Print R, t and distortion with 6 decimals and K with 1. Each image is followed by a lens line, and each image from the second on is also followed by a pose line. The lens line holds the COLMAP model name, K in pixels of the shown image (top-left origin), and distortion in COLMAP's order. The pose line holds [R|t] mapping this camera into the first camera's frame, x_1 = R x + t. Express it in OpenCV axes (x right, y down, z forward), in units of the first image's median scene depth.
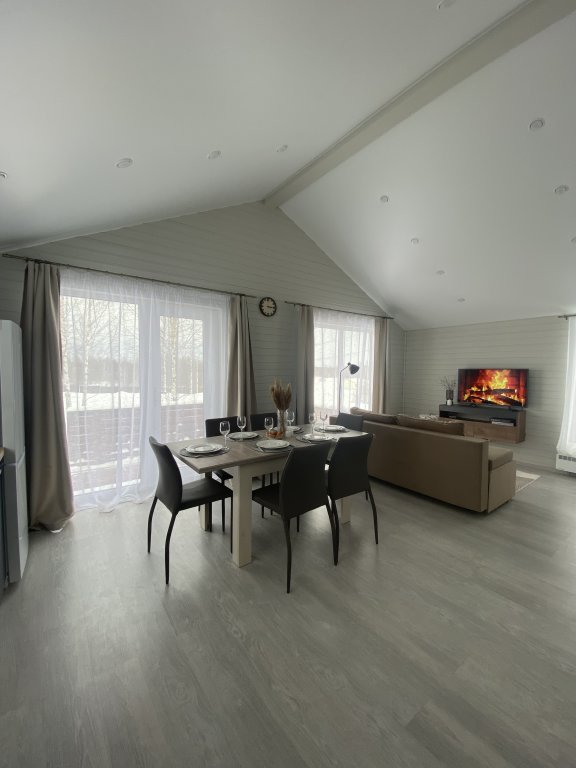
lens RADIAL K [[317.3, 0, 288.0], [0, 317.3, 384.0], [0, 0, 1]] dist [0.023680, -0.018568]
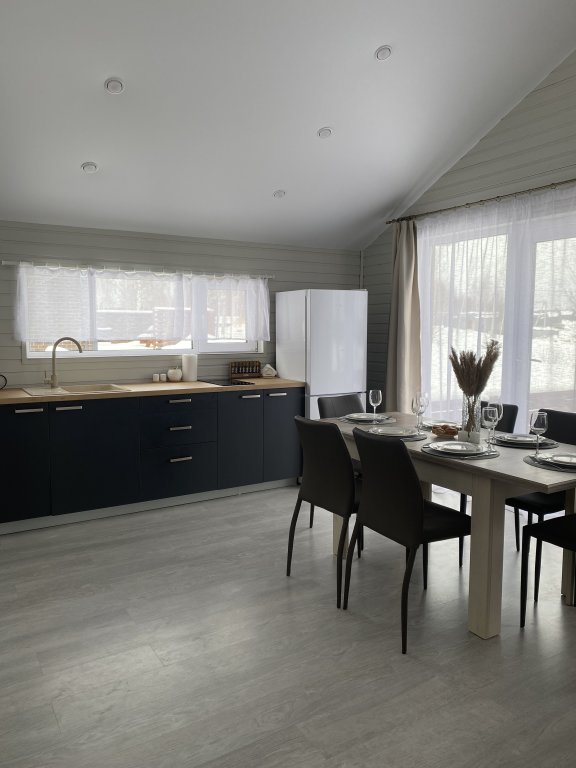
lens RADIAL K [[582.4, 0, 288.0], [0, 582.4, 384.0], [0, 0, 1]] dist [0.011749, 0.003263]
pose [[-0.104137, 0.093383, -0.990169, 0.712371], [-0.044182, 0.994165, 0.098406, -0.015733], [0.993581, 0.053995, -0.099404, 0.518150]]
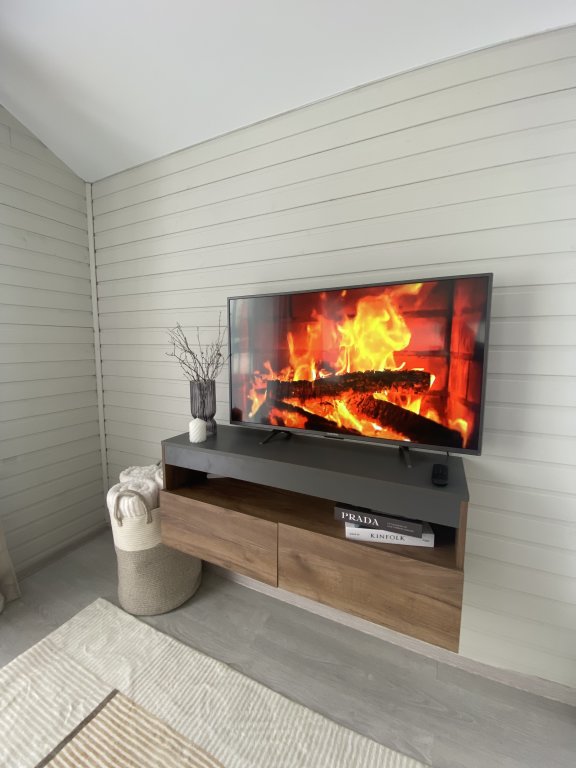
lens RADIAL K [[317.3, 0, 288.0], [0, 317.3, 384.0], [0, 0, 1]] dist [0.023680, -0.018568]
pose [[0.893957, -0.058532, 0.444315, 0.555510], [0.025249, 0.996438, 0.080466, 0.004540], [-0.447442, -0.060715, 0.892250, 0.899581]]
